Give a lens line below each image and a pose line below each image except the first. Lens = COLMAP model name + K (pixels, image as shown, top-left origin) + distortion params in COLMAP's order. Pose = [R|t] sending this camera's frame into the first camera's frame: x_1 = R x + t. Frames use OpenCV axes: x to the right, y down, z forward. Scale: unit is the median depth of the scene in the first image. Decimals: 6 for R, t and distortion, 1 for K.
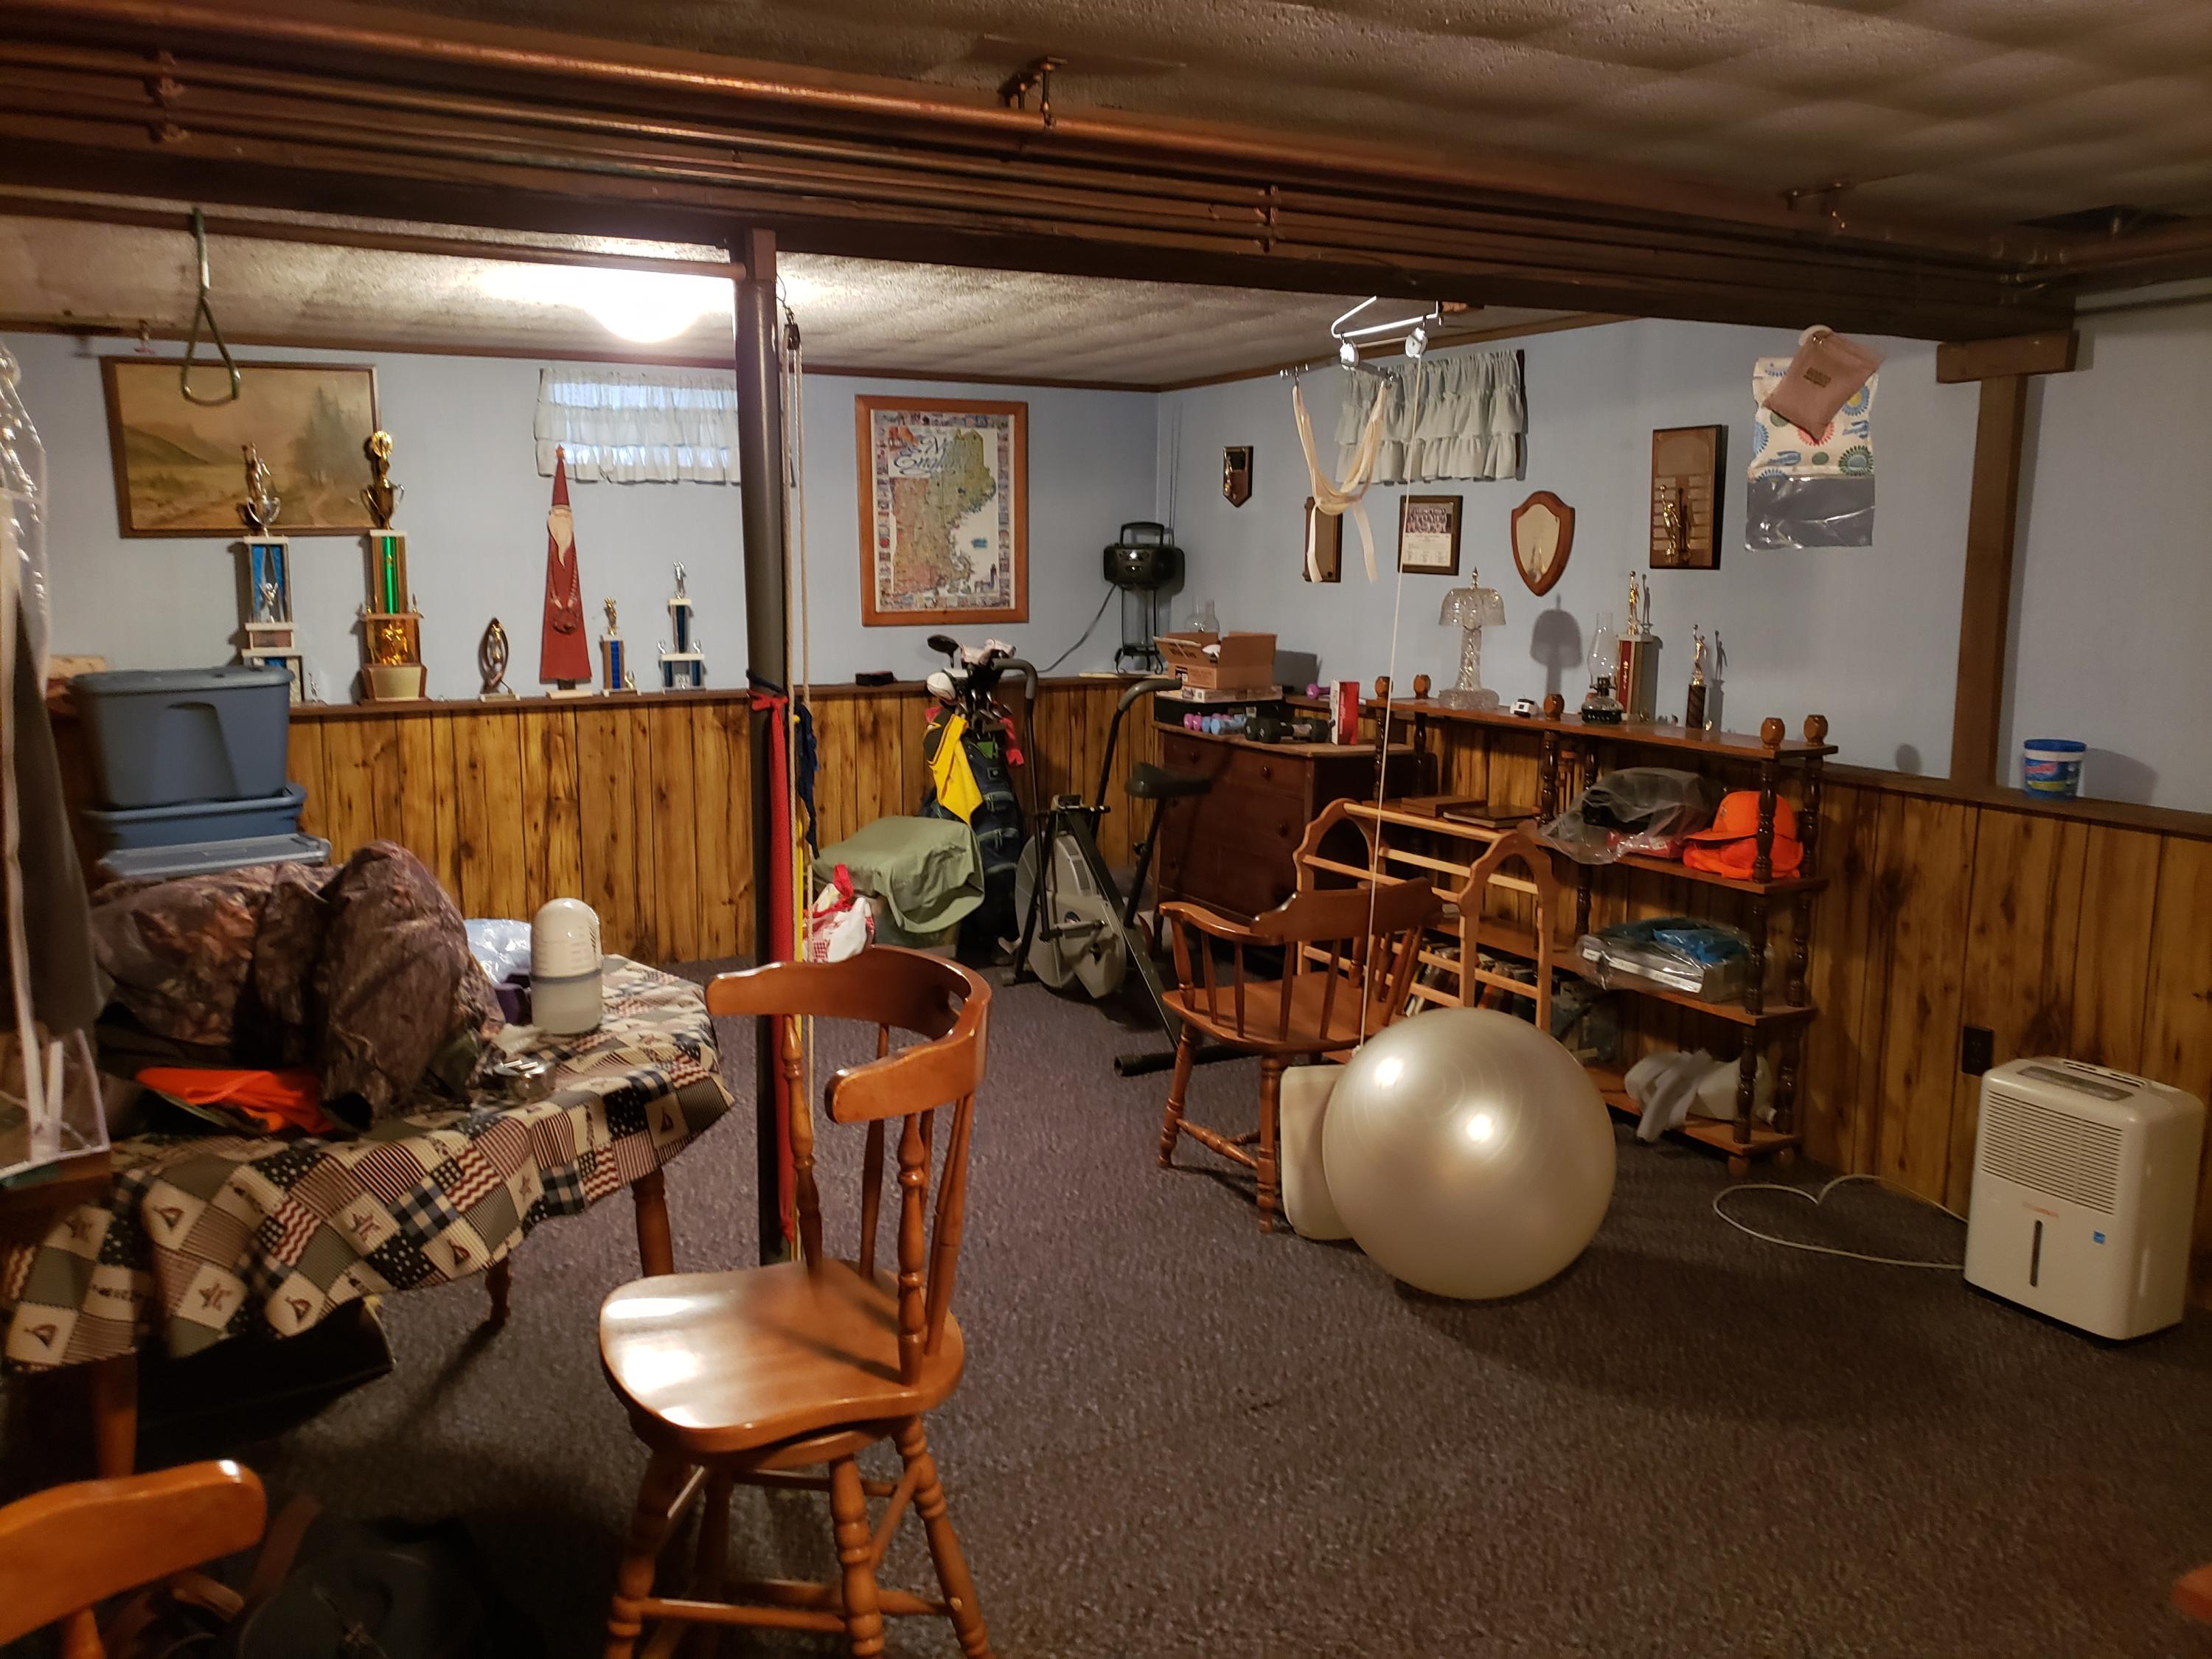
lens RADIAL K [[1646.4, 0, 1090.1], [0, 1646.4, 952.9], [0, 0, 1]] dist [0.092723, -0.150344]
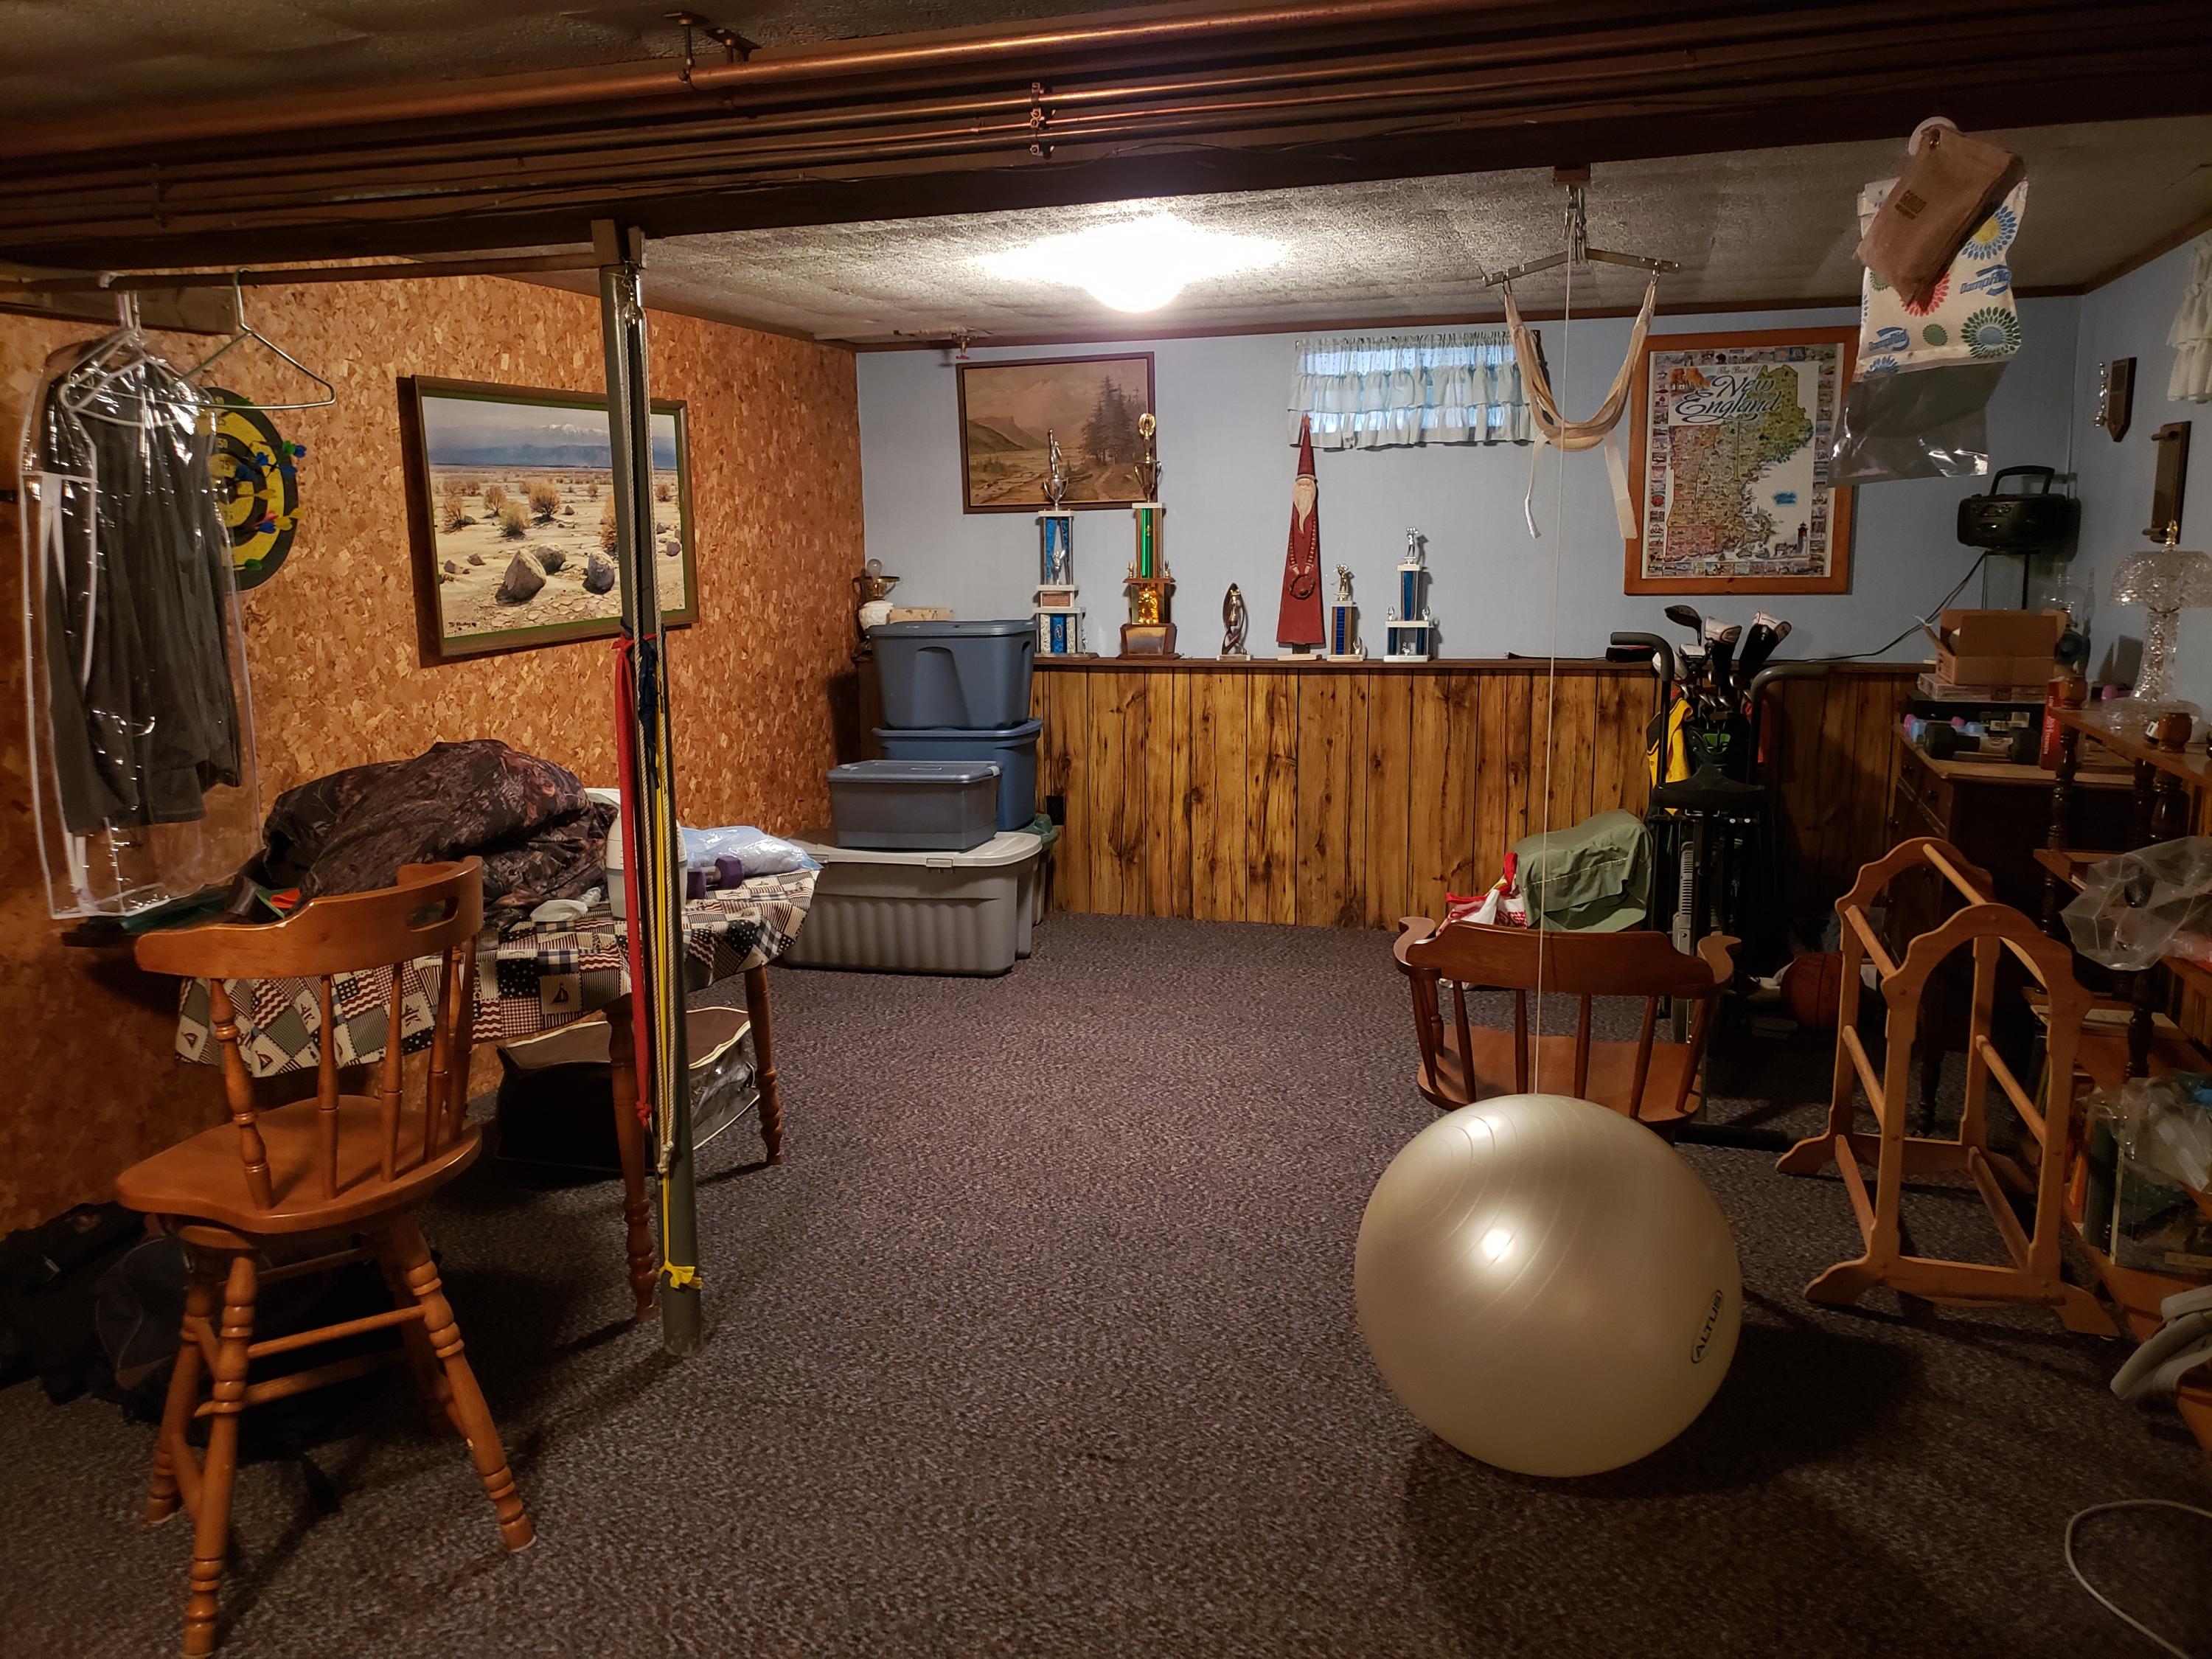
lens RADIAL K [[1646.4, 0, 1090.1], [0, 1646.4, 952.9], [0, 0, 1]] dist [0.092723, -0.150344]
pose [[0.693016, 0.171036, -0.700339, 0.350810], [-0.160735, 0.983654, 0.081173, -0.035814], [0.702775, 0.056315, 0.709180, 0.179847]]
